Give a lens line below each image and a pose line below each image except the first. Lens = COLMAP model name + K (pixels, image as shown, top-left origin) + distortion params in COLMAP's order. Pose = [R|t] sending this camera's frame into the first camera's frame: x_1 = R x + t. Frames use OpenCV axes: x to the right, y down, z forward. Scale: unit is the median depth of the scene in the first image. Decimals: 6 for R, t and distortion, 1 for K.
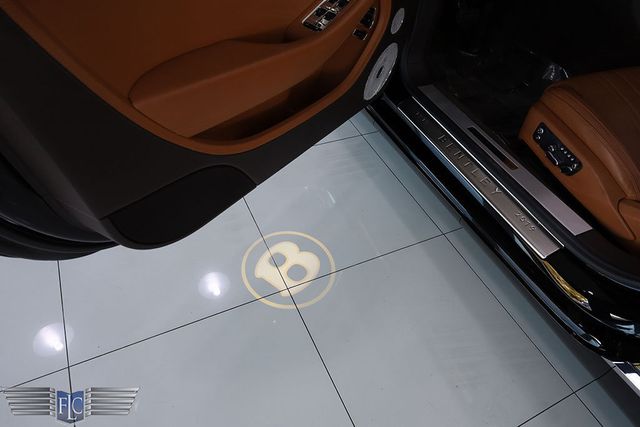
lens RADIAL K [[433.5, 0, 320.0], [0, 433.5, 213.5], [0, 0, 1]] dist [0.001803, 0.001714]
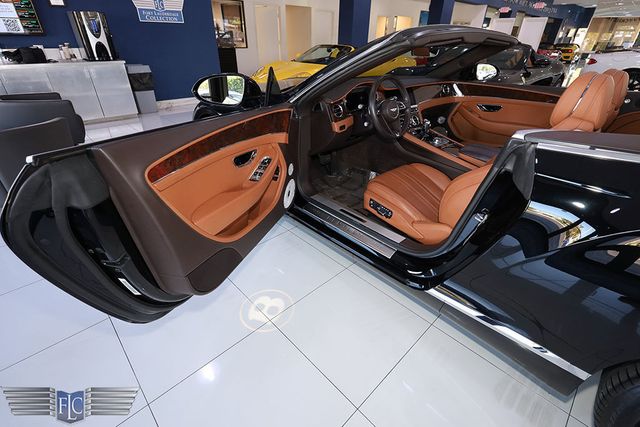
lens RADIAL K [[306.2, 0, 320.0], [0, 306.2, 213.5], [0, 0, 1]] dist [0.001166, 0.000091]
pose [[0.947600, -0.236154, 0.215142, -0.049079], [0.285426, 0.928338, -0.238163, 0.129597], [-0.143481, 0.287090, 0.947097, -0.315494]]
